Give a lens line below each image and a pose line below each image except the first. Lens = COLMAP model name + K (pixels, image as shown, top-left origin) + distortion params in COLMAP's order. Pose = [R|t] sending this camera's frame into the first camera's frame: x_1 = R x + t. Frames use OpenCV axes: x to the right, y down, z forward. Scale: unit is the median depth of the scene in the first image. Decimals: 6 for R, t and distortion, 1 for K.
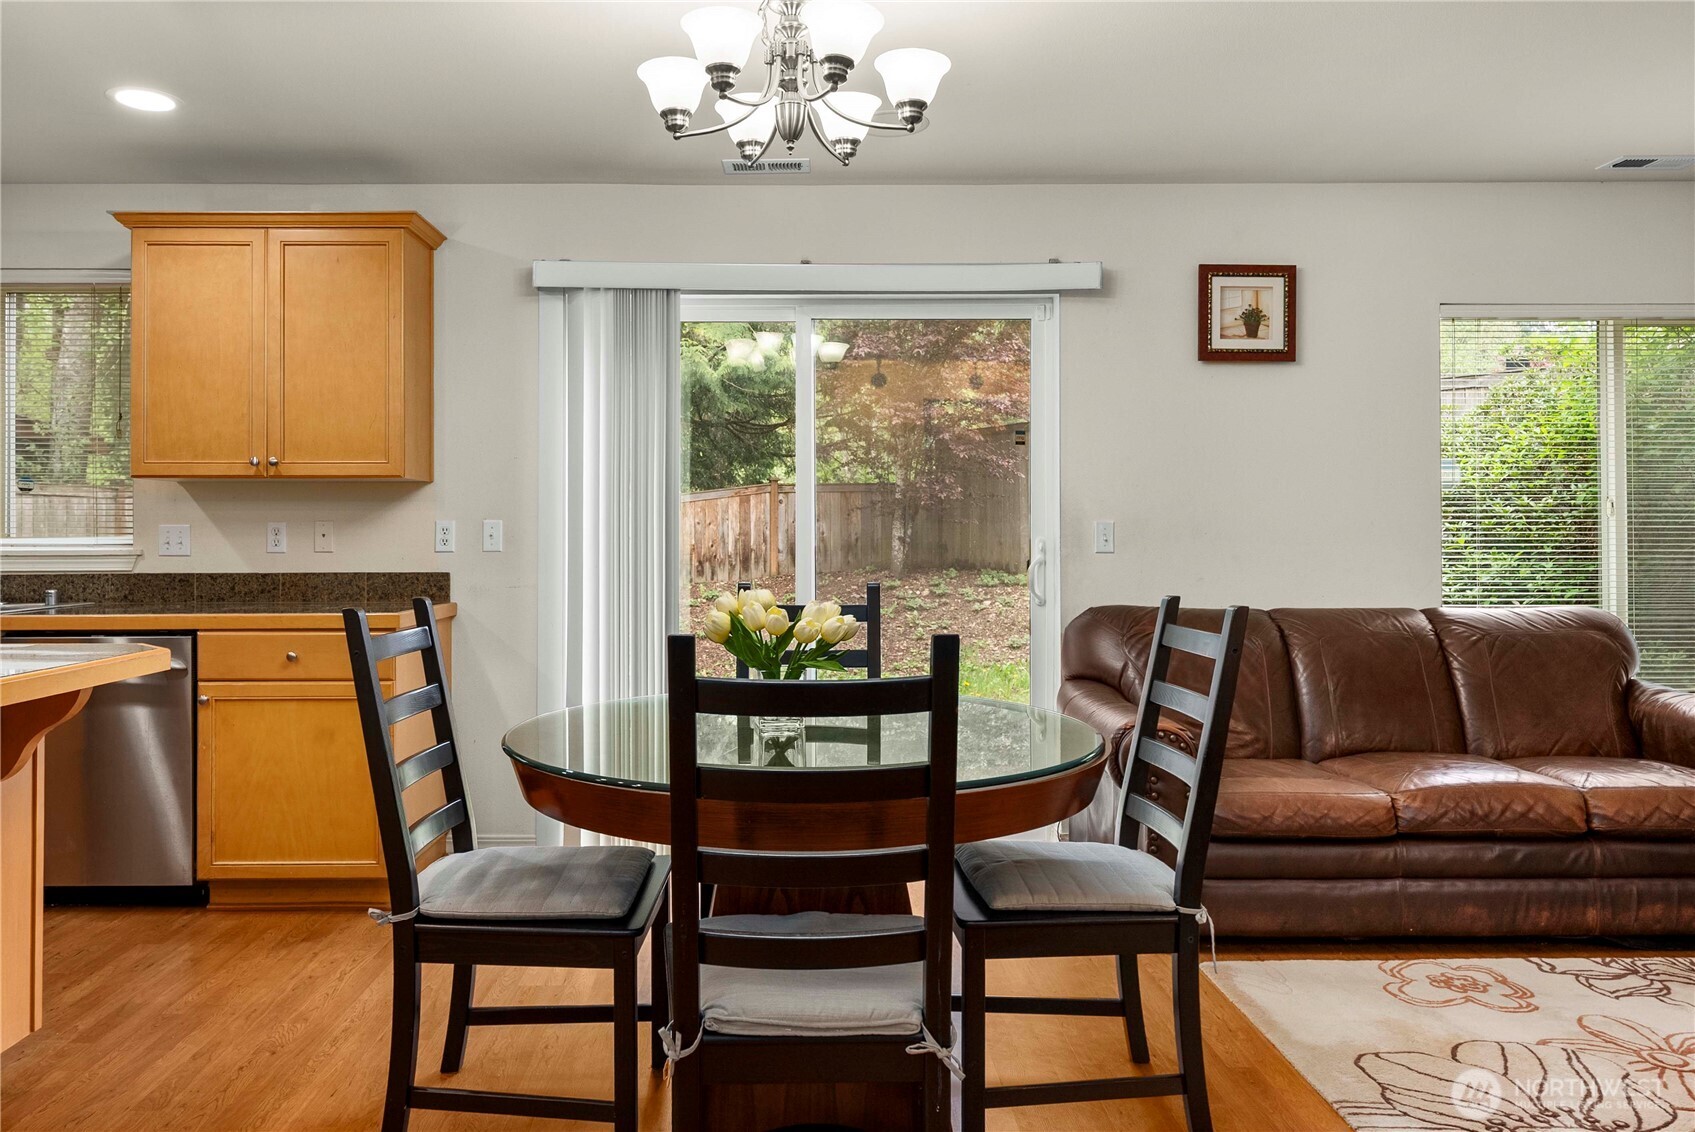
lens RADIAL K [[1174.9, 0, 790.1], [0, 1174.9, 516.9], [0, 0, 1]] dist [0.003927, 0.002610]
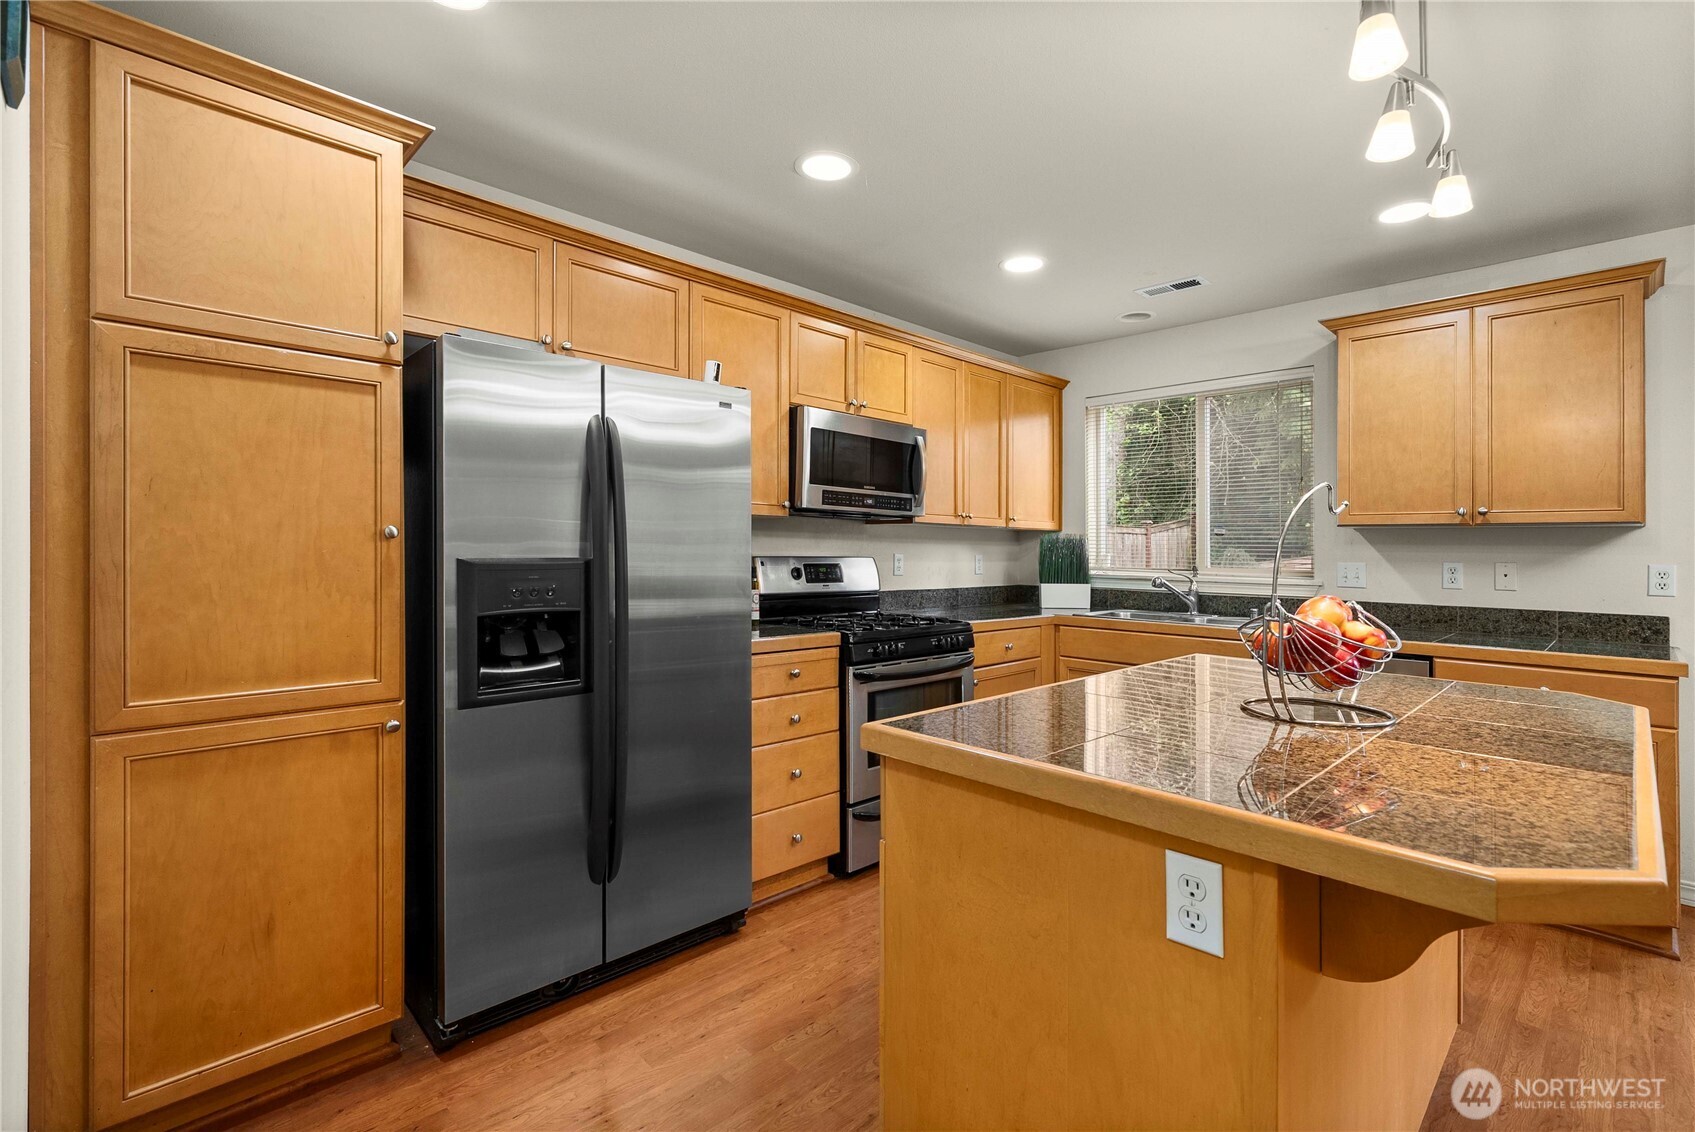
lens RADIAL K [[764.3, 0, 852.5], [0, 764.3, 554.9], [0, 0, 1]] dist [0.001134, 0.000602]
pose [[0.698319, 0.015847, -0.715612, -0.331214], [-0.004025, 0.999826, 0.018213, -0.015779], [0.715776, -0.009838, 0.698261, 0.045687]]
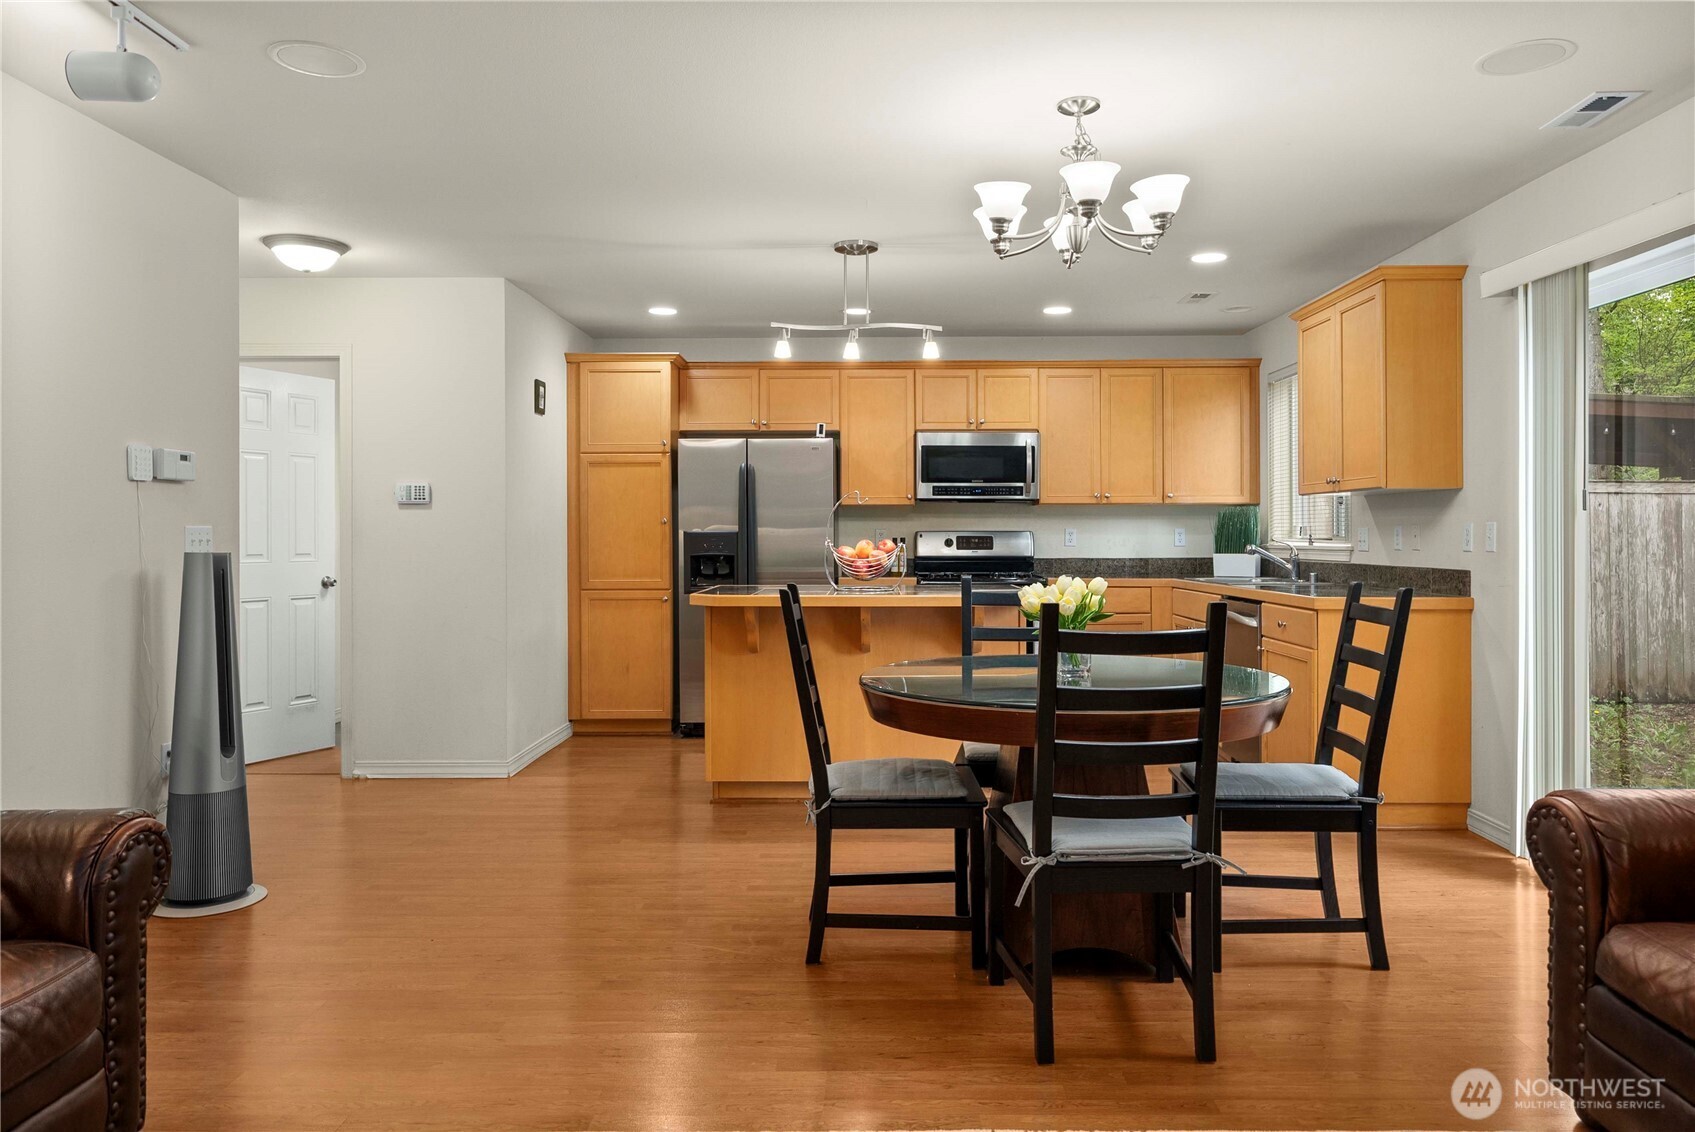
lens RADIAL K [[1157.3, 0, 851.8], [0, 1157.3, 543.8], [0, 0, 1]] dist [0.001799, 0.000476]
pose [[-0.005382, 0.008966, -0.999945, 0.861730], [0.017032, 0.999816, 0.008873, 0.003097], [0.999840, -0.016983, -0.005534, 0.453015]]
